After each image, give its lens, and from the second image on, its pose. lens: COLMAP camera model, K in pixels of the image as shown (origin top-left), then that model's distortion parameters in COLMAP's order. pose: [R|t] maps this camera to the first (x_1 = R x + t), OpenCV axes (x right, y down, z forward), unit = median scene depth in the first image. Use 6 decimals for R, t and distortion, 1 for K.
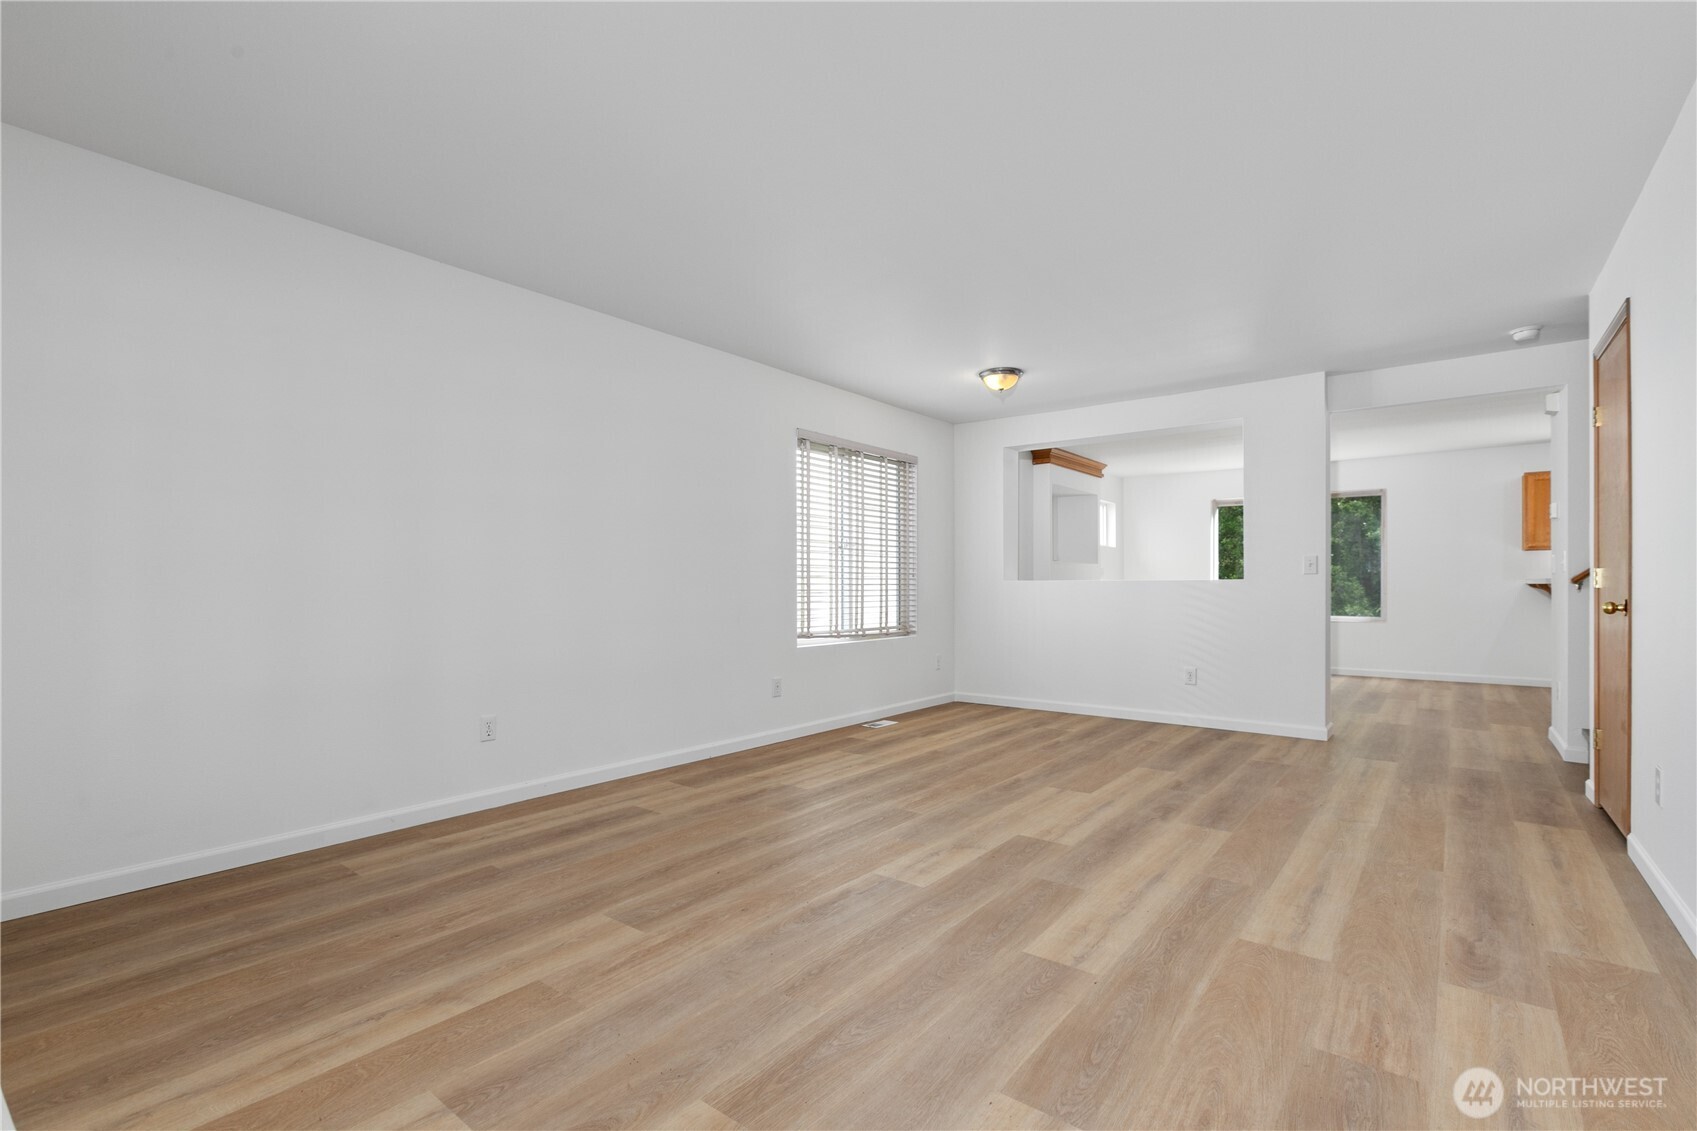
lens RADIAL K [[766.7, 0, 844.0], [0, 766.7, 577.6], [0, 0, 1]] dist [0.000886, 0.000387]
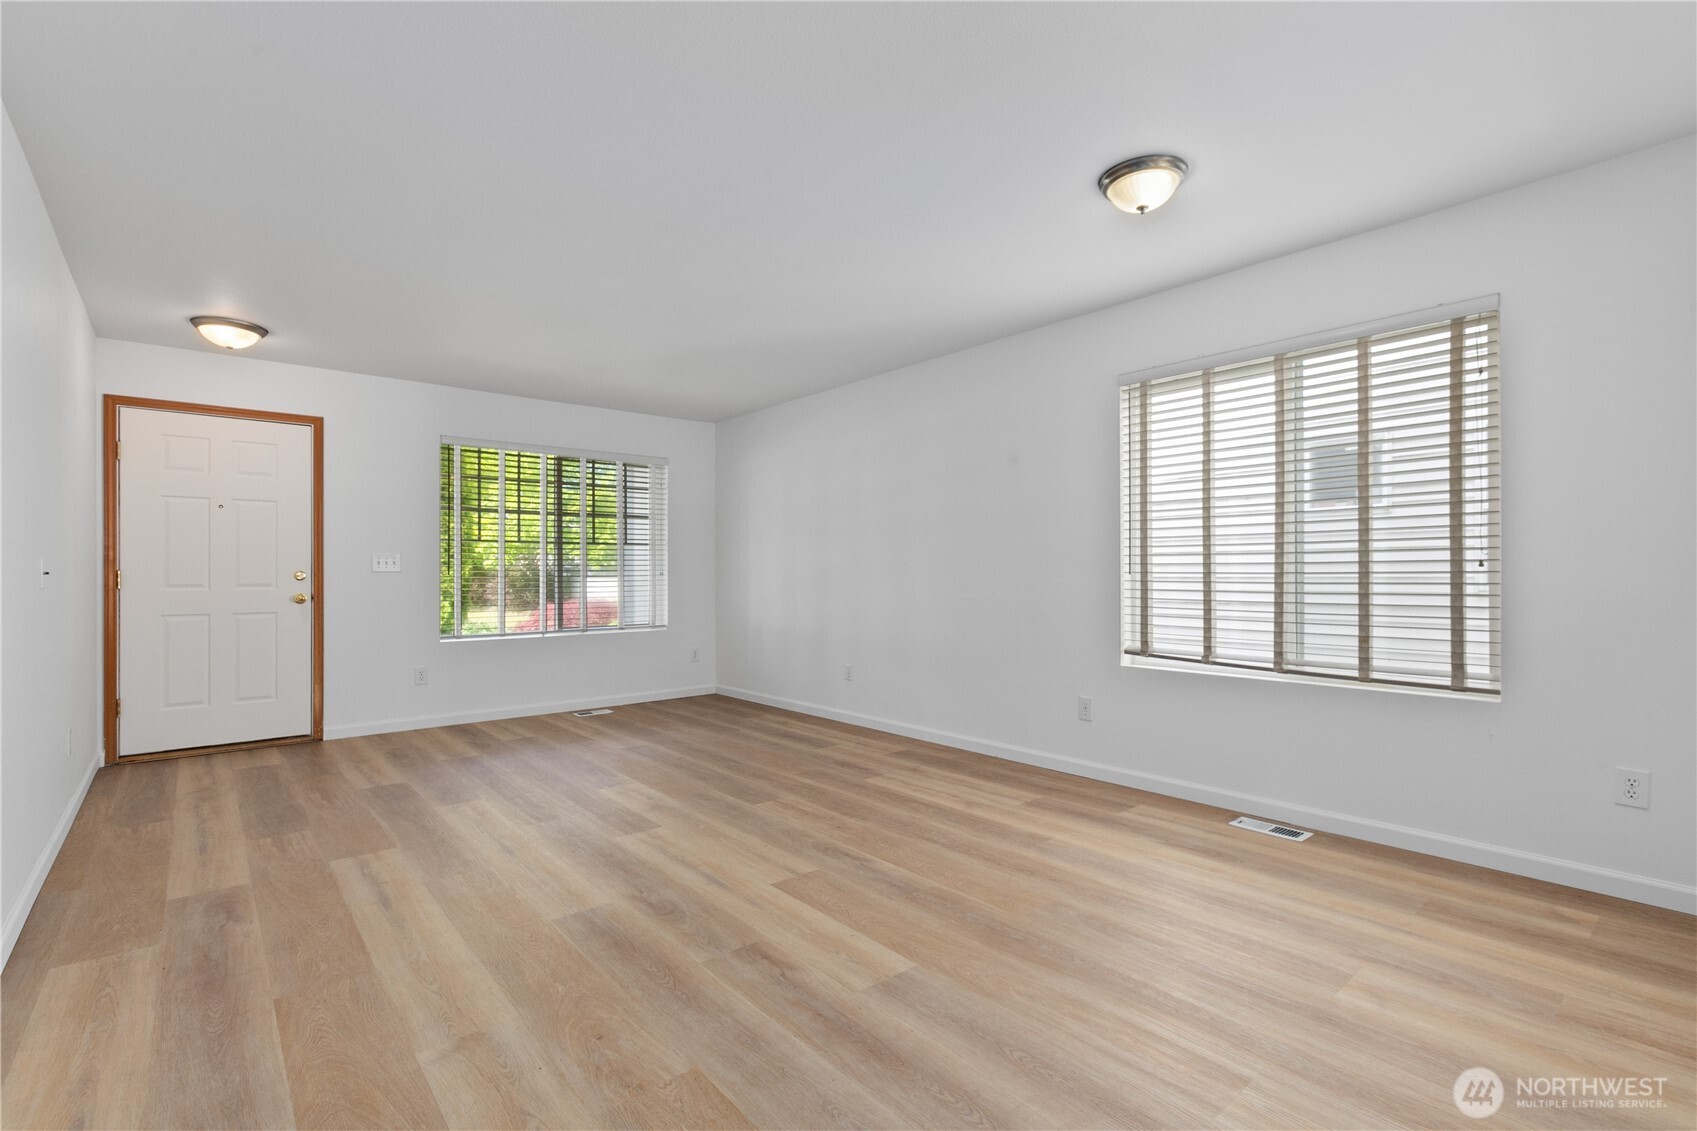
lens RADIAL K [[766.7, 0, 844.0], [0, 766.7, 567.4], [0, 0, 1]] dist [0.000886, 0.000387]
pose [[-0.193847, -0.006523, -0.981010, 1.189526], [0.012327, 0.999883, -0.009085, -0.002900], [0.980954, -0.013854, -0.193743, 1.434323]]
